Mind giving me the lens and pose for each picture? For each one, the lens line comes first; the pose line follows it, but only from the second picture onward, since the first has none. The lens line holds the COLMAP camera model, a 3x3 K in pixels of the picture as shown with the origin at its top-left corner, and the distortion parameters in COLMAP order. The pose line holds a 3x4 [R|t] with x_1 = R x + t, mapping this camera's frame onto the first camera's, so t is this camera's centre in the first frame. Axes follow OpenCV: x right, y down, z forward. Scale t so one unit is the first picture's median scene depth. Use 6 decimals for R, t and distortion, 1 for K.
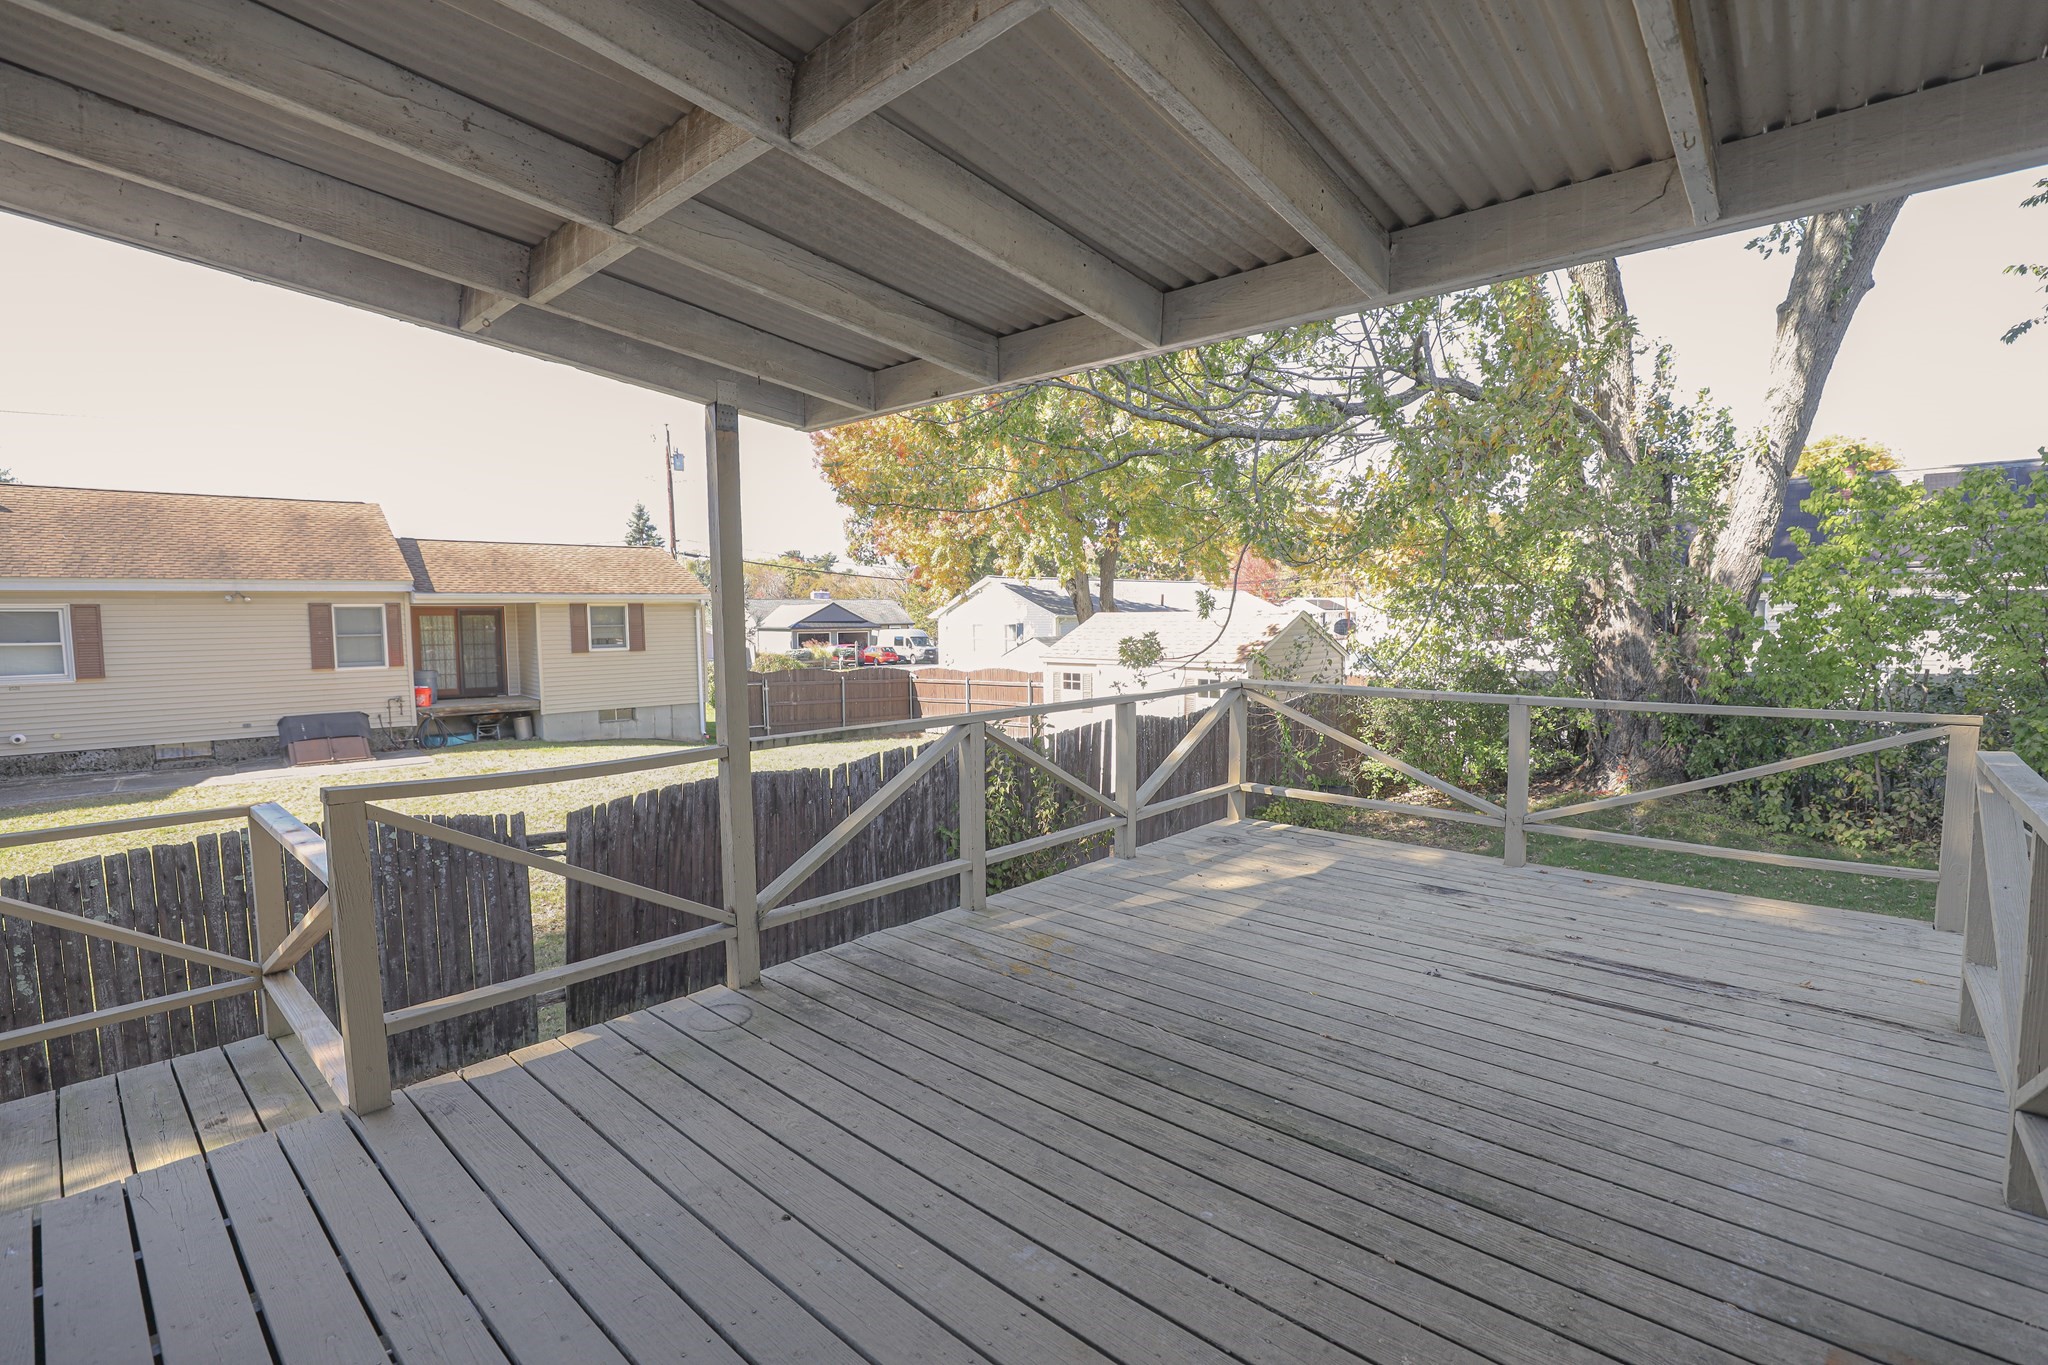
lens RADIAL K [[931.7, 0, 1024.0], [0, 931.7, 682.5], [0, 0, 1]] dist [-0.046551, 0.015971]
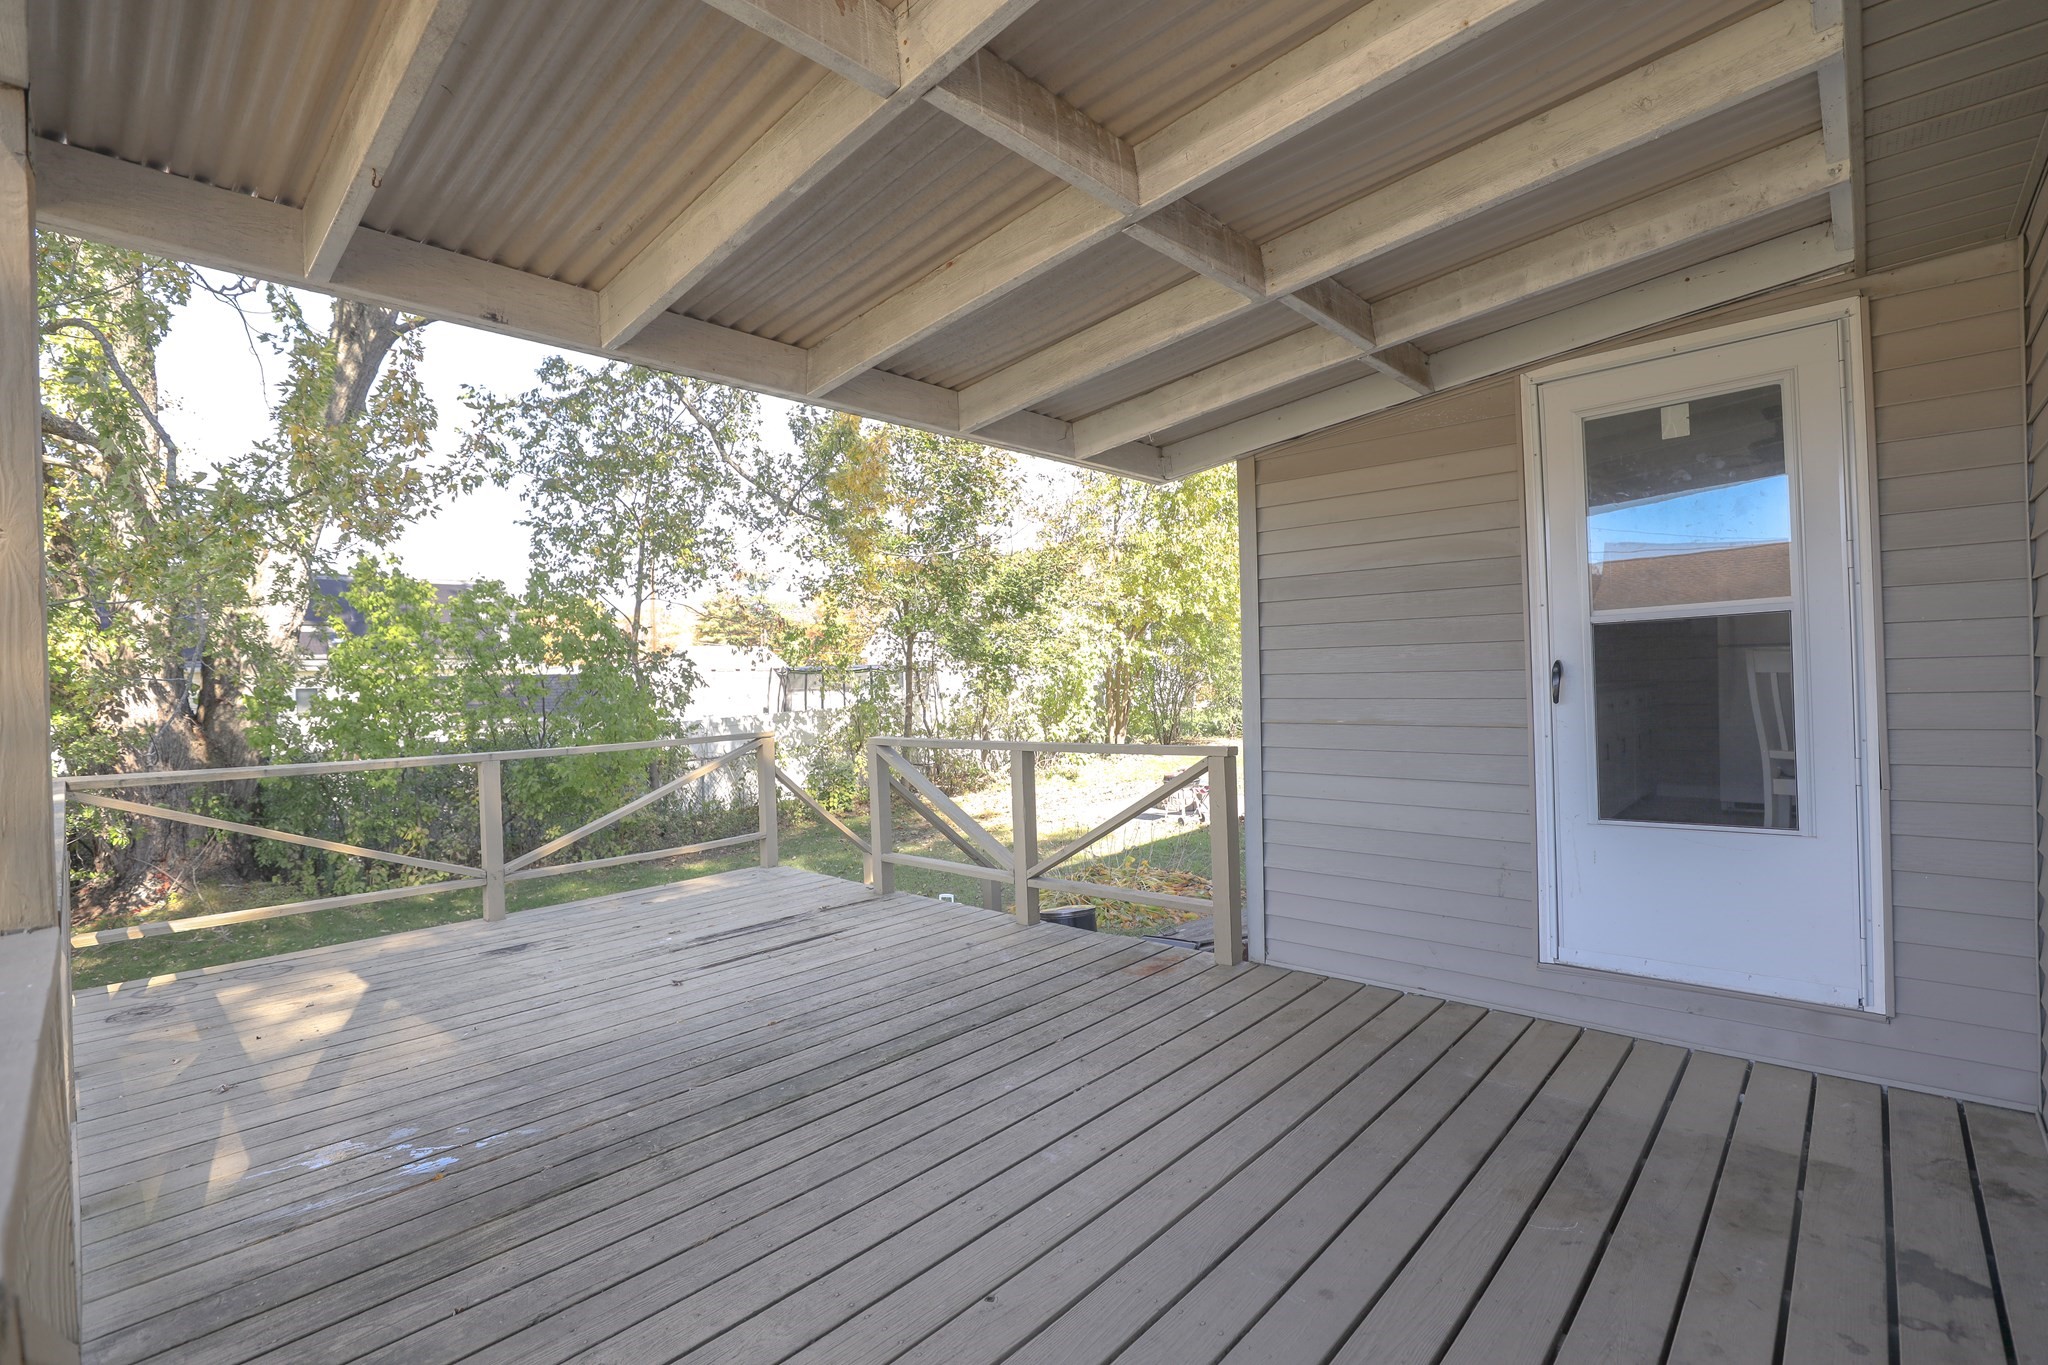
lens RADIAL K [[931.7, 0, 1024.0], [0, 931.7, 682.5], [0, 0, 1]] dist [-0.046551, 0.015971]
pose [[0.021607, 0.003457, 0.999761, -0.724272], [0.105778, 0.994373, -0.005724, 0.007846], [-0.994155, 0.105876, 0.021119, 0.570095]]
